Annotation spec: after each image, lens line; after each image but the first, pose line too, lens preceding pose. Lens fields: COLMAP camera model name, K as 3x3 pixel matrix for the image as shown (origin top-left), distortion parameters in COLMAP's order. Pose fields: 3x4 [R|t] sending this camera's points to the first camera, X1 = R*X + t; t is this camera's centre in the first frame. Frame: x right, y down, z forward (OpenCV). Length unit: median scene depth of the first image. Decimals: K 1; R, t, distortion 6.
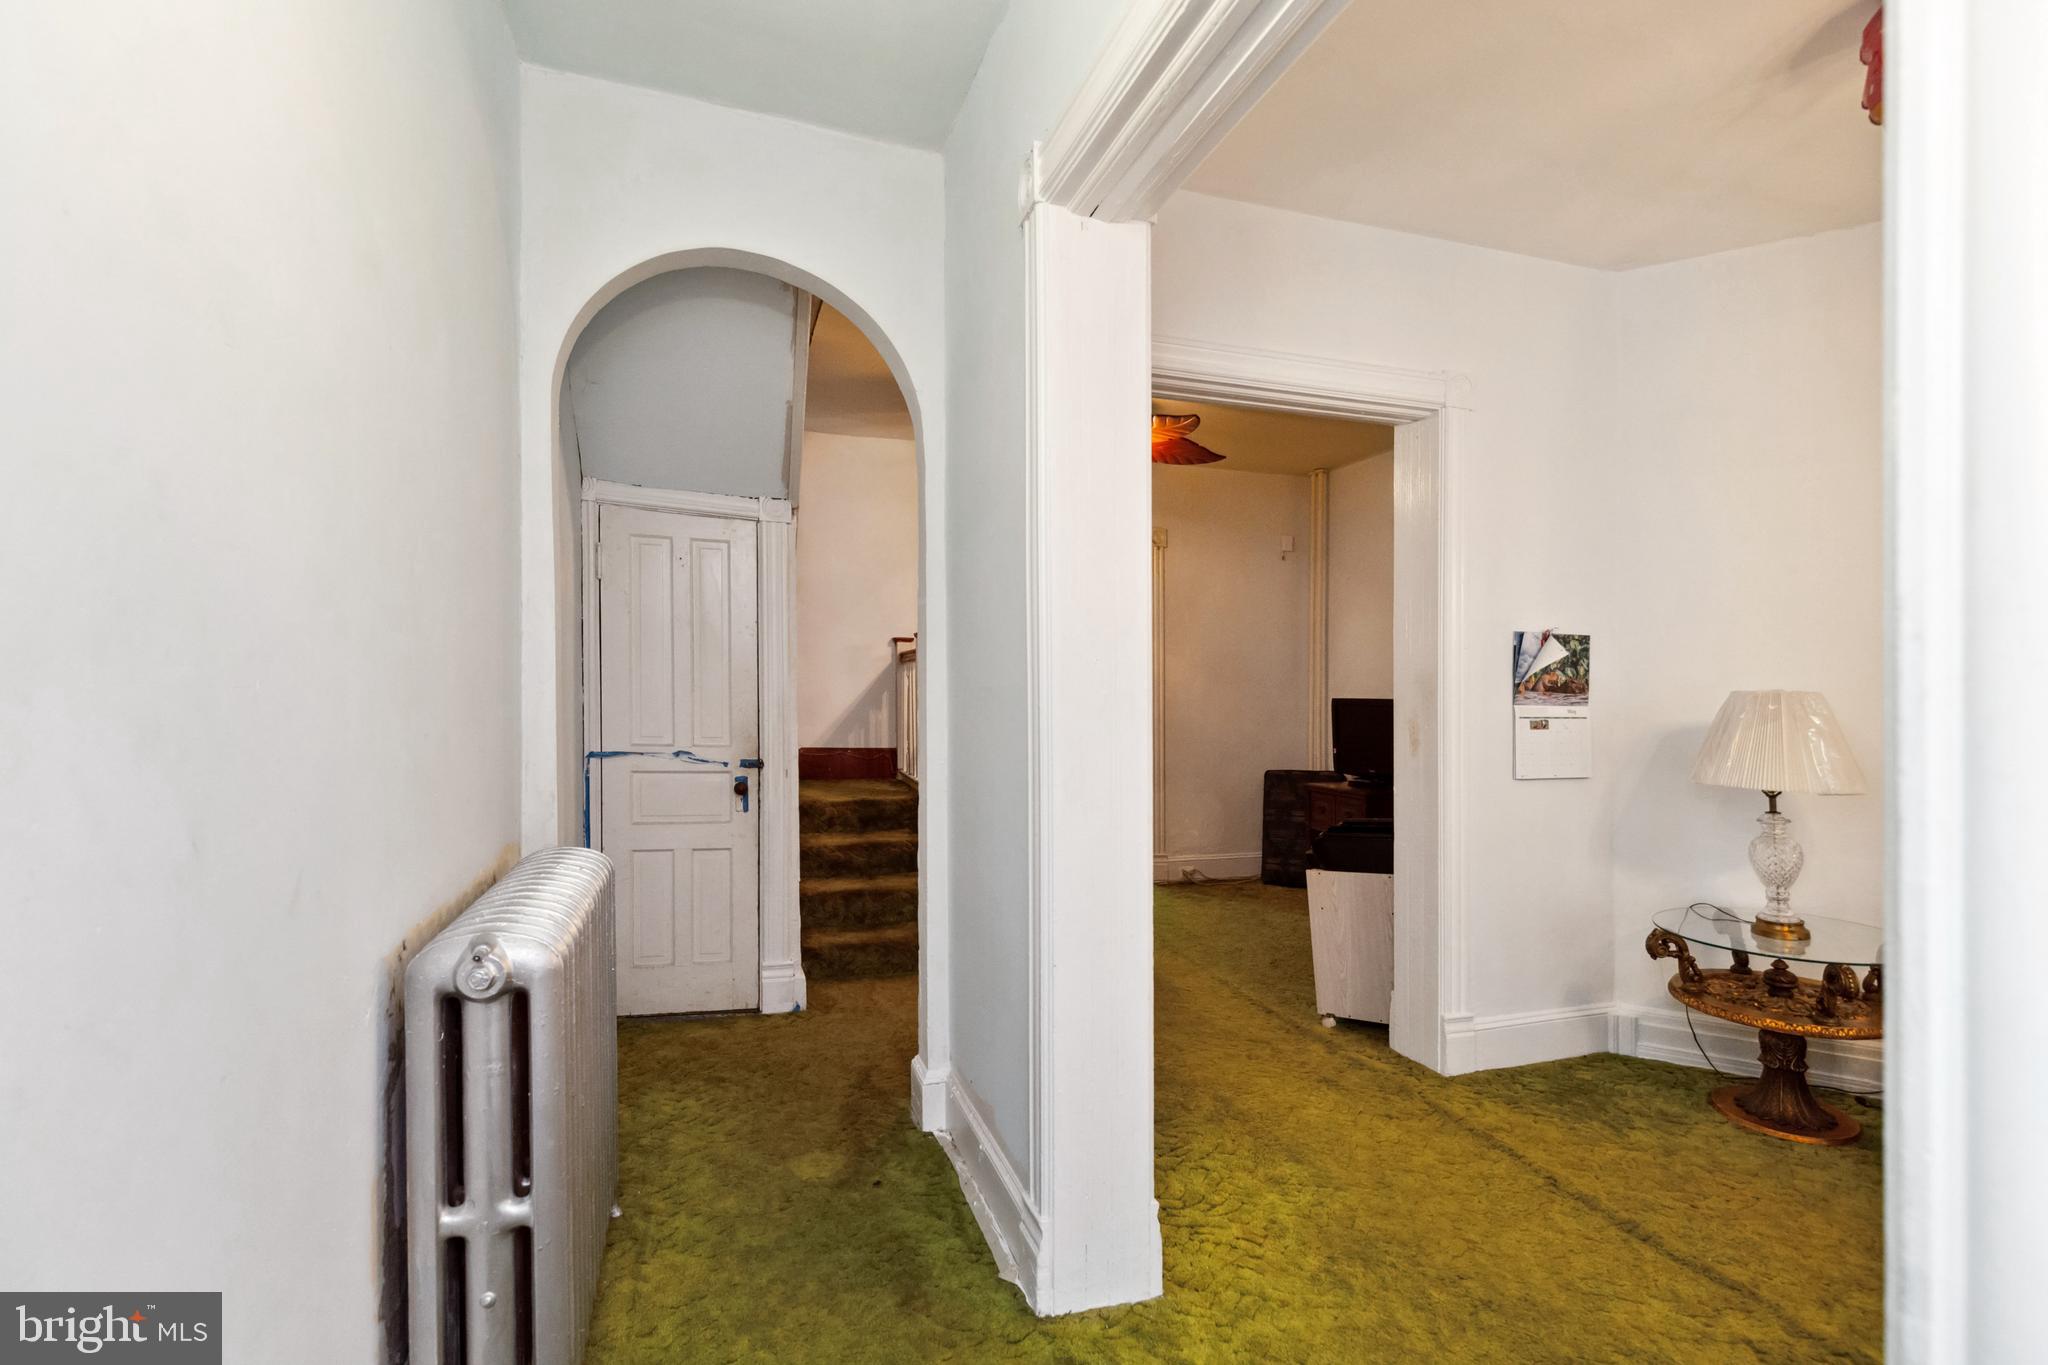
lens RADIAL K [[931.0, 0, 1015.6], [0, 931.0, 685.7], [0, 0, 1]] dist [-0.003235, 0.000689]
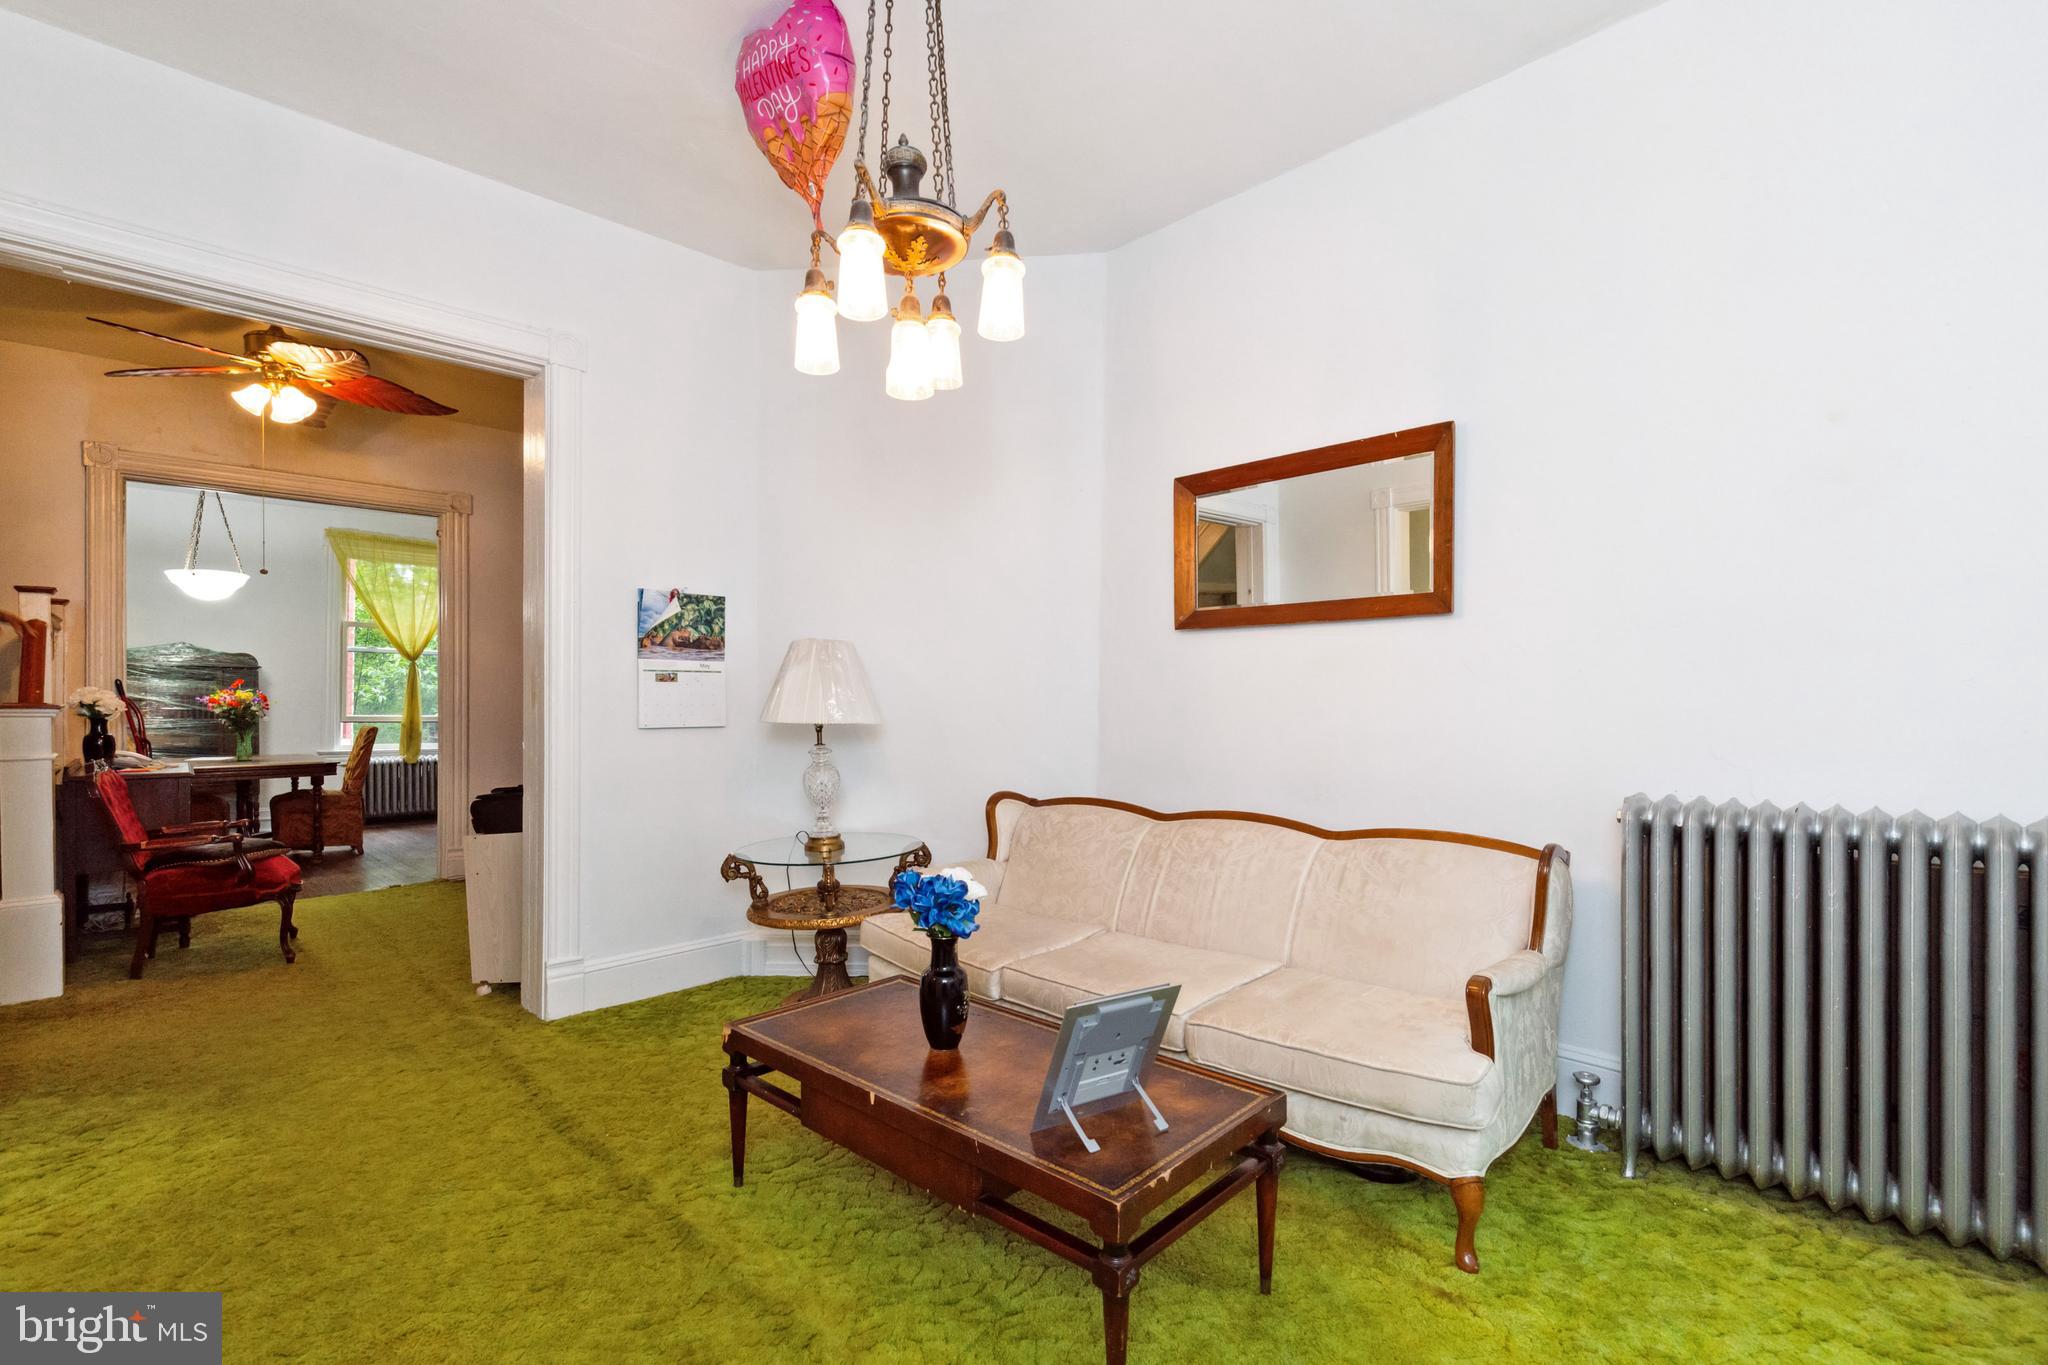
lens RADIAL K [[931.0, 0, 1008.8], [0, 931.0, 688.9], [0, 0, 1]] dist [-0.003235, 0.000689]
pose [[0.888271, -0.010519, 0.459200, 0.425865], [0.011288, 0.999936, 0.001070, 0.059028], [-0.459181, 0.004233, 0.888332, -0.127771]]
